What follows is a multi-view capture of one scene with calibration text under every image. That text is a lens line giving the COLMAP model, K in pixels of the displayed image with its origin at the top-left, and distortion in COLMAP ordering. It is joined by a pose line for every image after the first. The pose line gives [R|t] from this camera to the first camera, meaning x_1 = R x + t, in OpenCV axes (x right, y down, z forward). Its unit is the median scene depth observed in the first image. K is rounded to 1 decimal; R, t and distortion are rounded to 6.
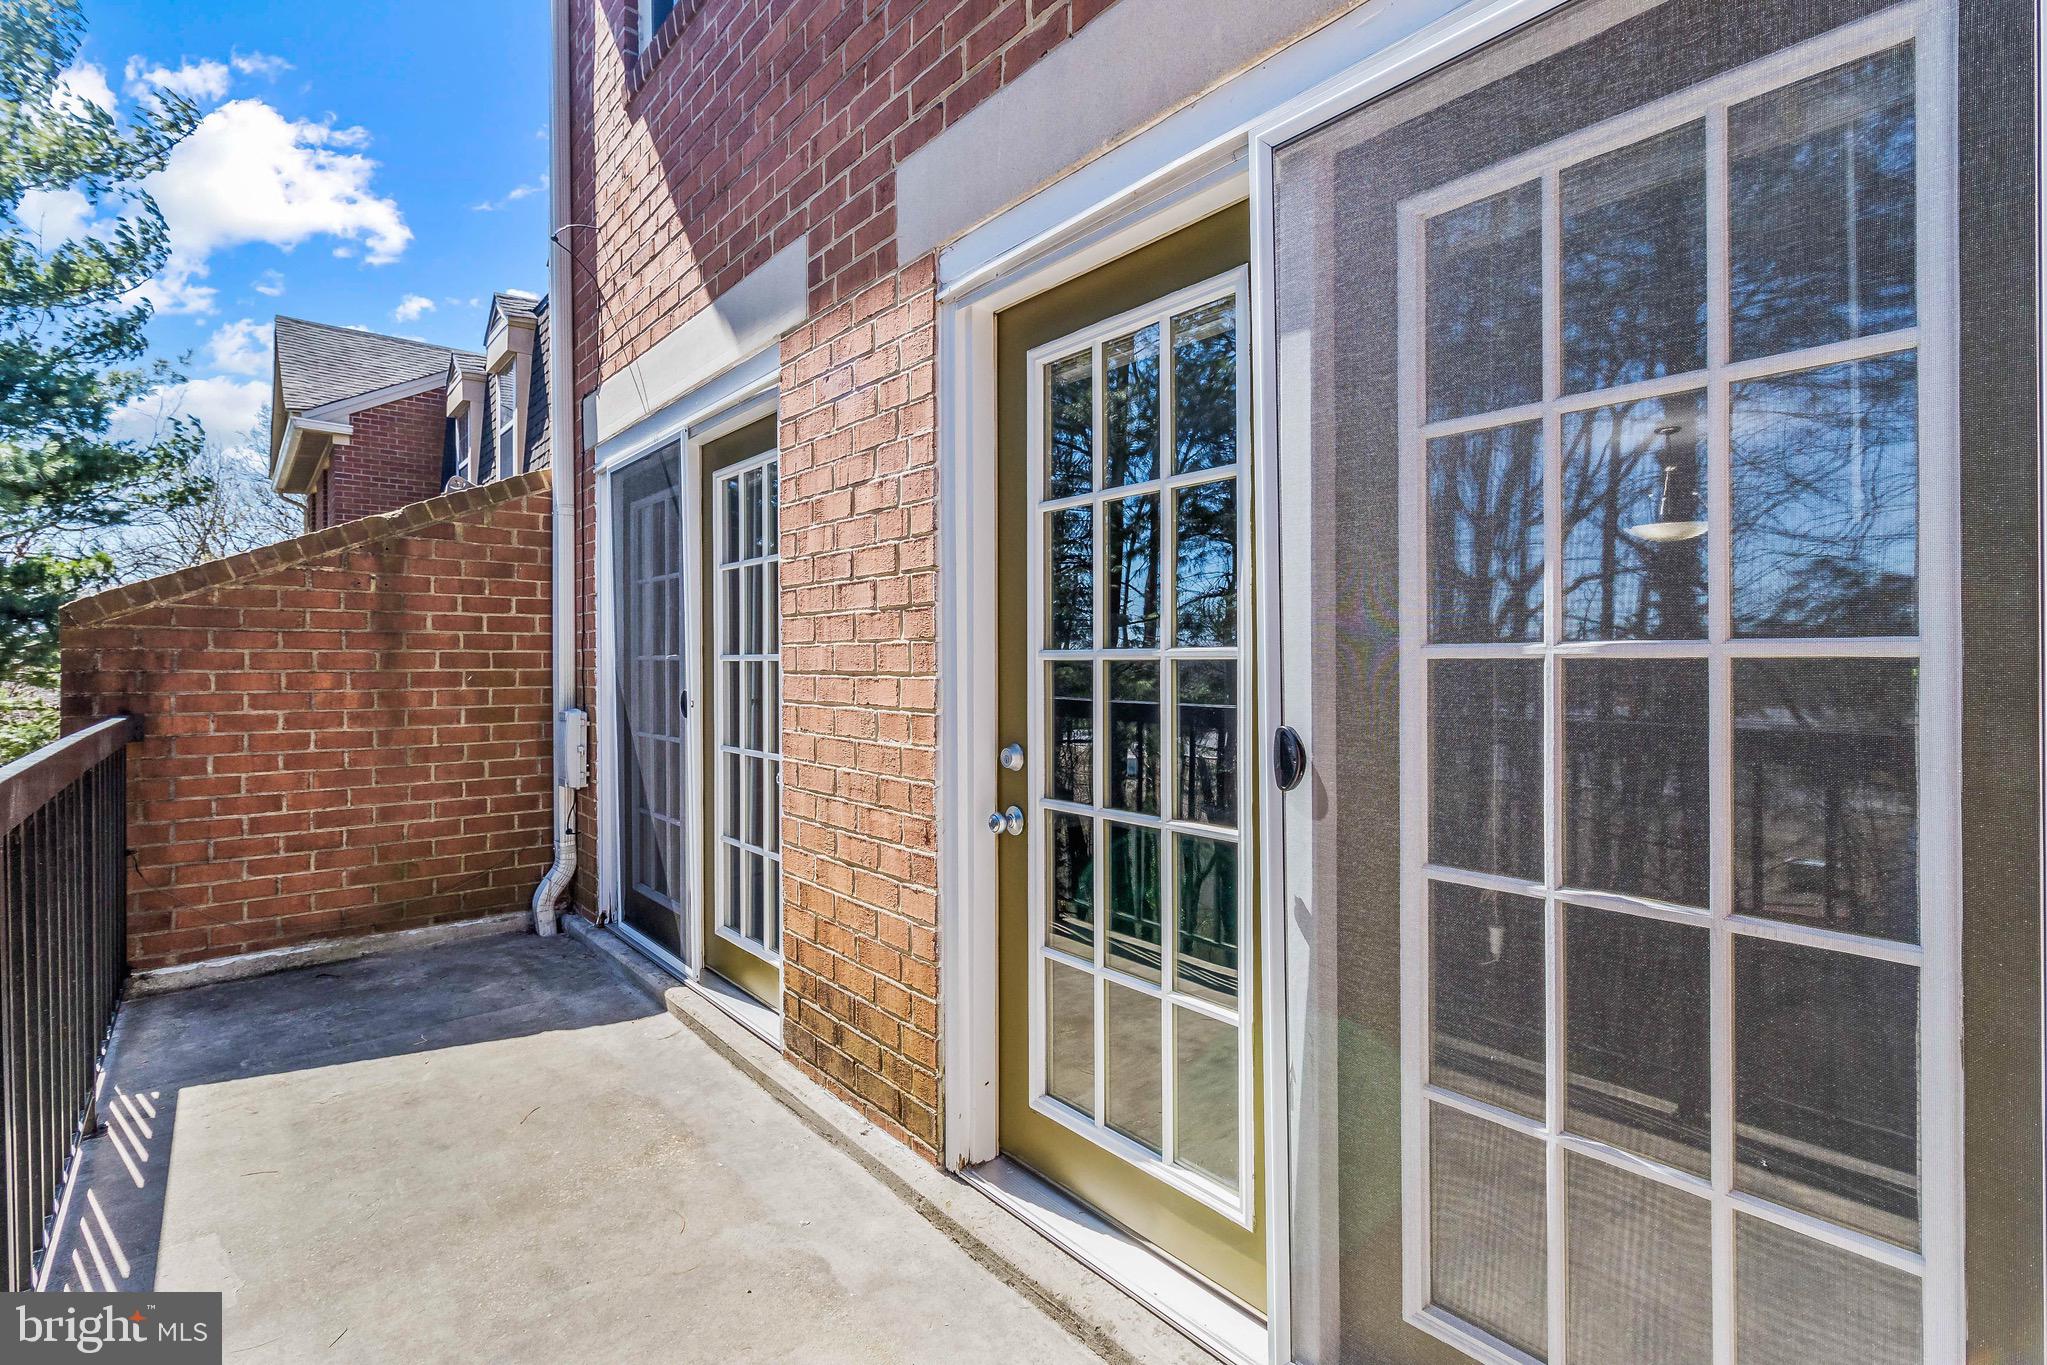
lens RADIAL K [[948.4, 0, 1010.7], [0, 948.4, 669.9], [0, 0, 1]] dist [0.001219, -0.000852]
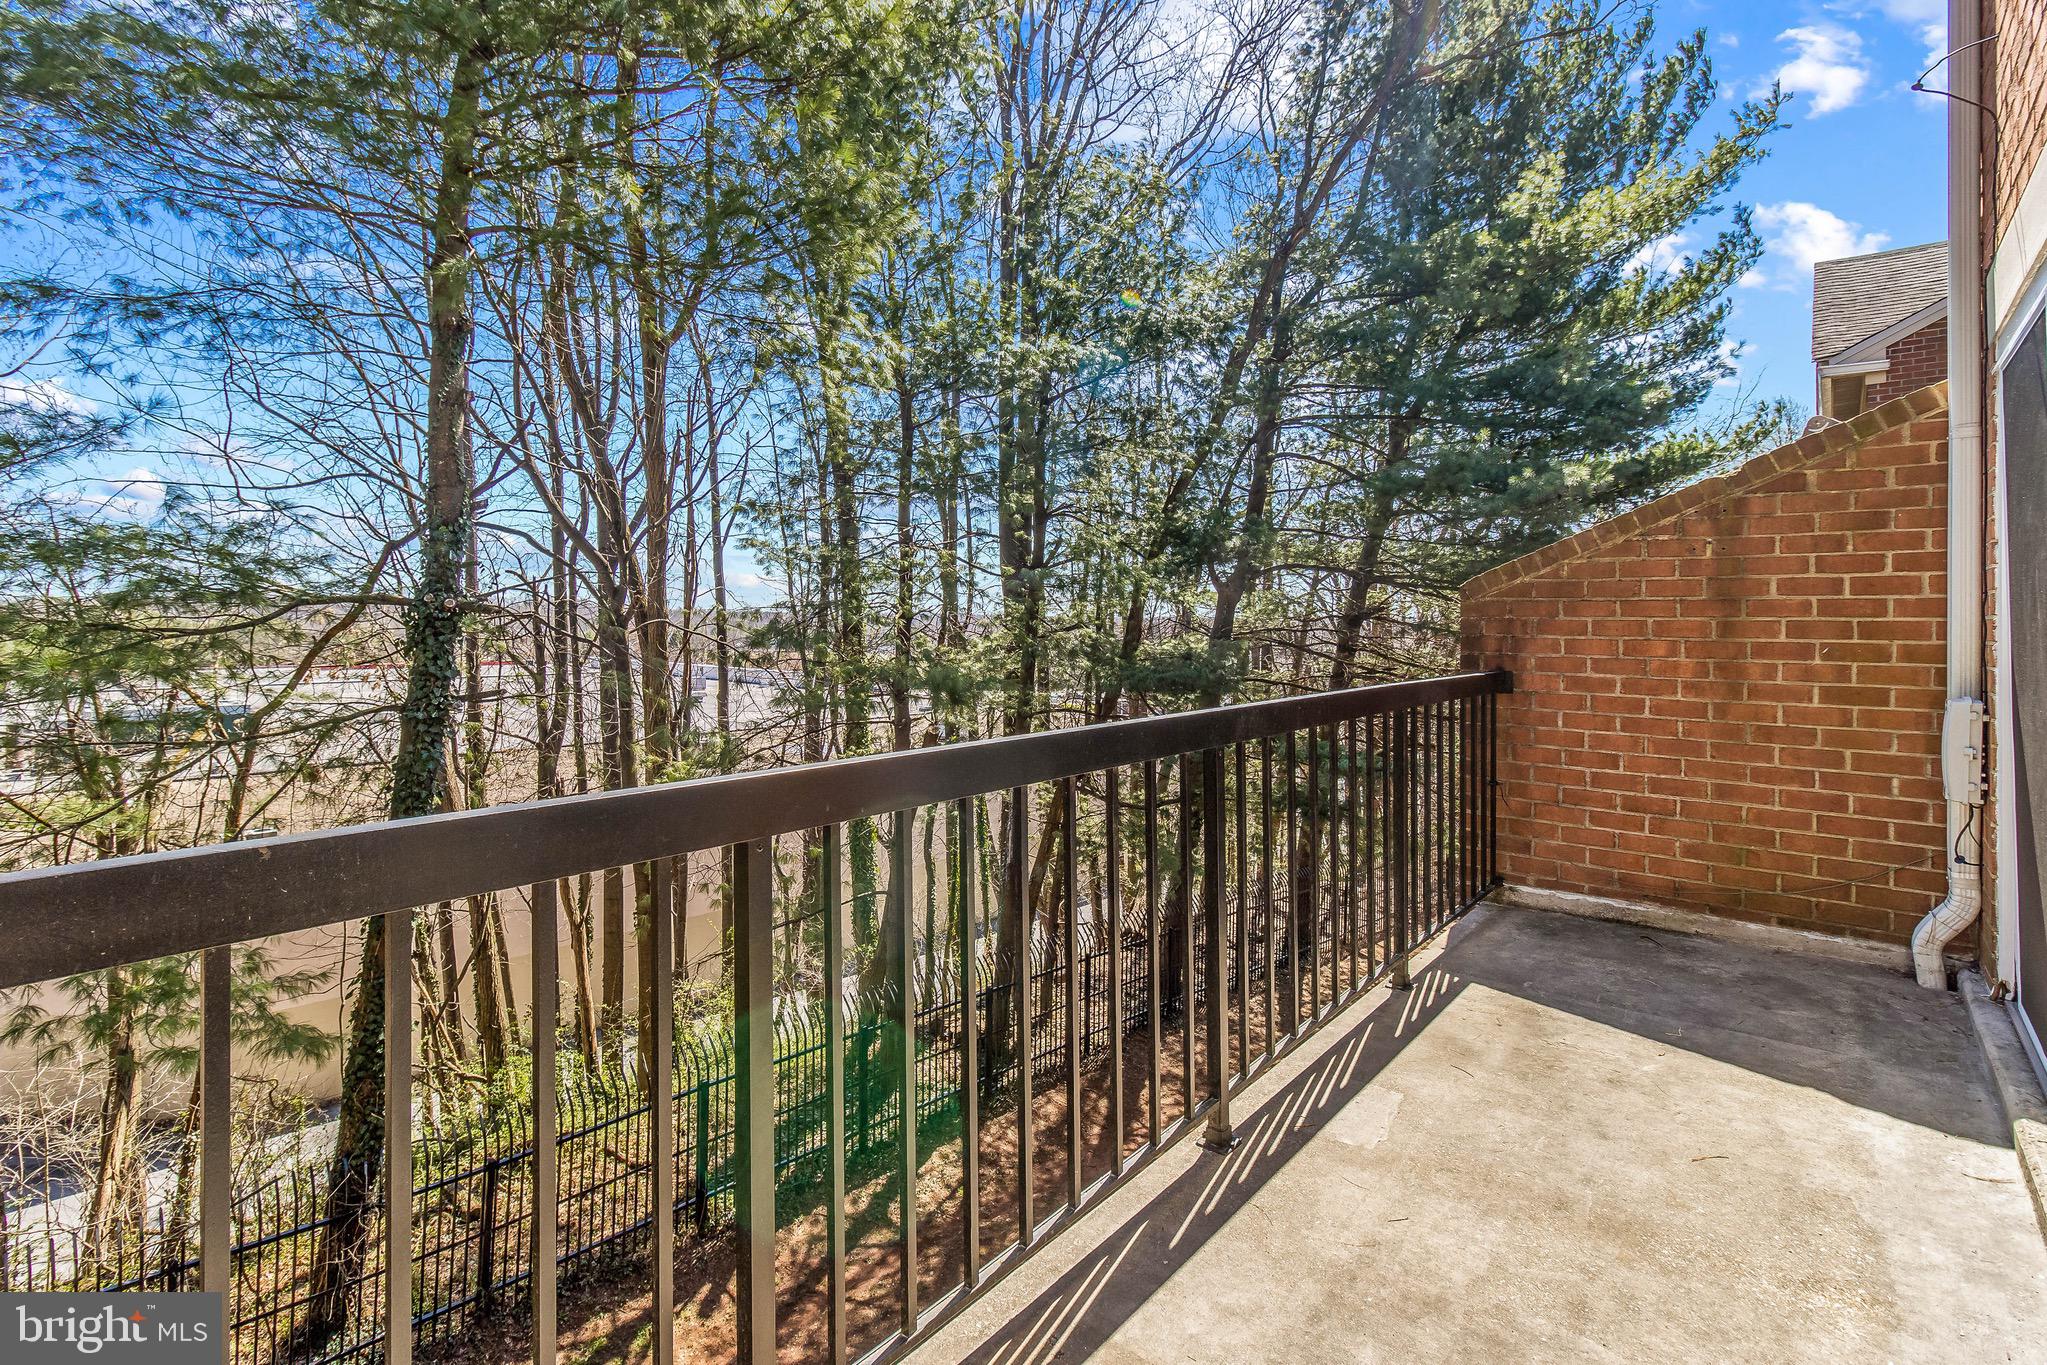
lens RADIAL K [[968.2, 0, 1028.1], [0, 968.2, 624.6], [0, 0, 1]] dist [-0.001250, -0.000806]
pose [[0.189813, 0.009239, -0.981777, 0.160340], [-0.014971, 0.999867, 0.006515, -0.010453], [0.981706, 0.013461, 0.189926, 0.143995]]
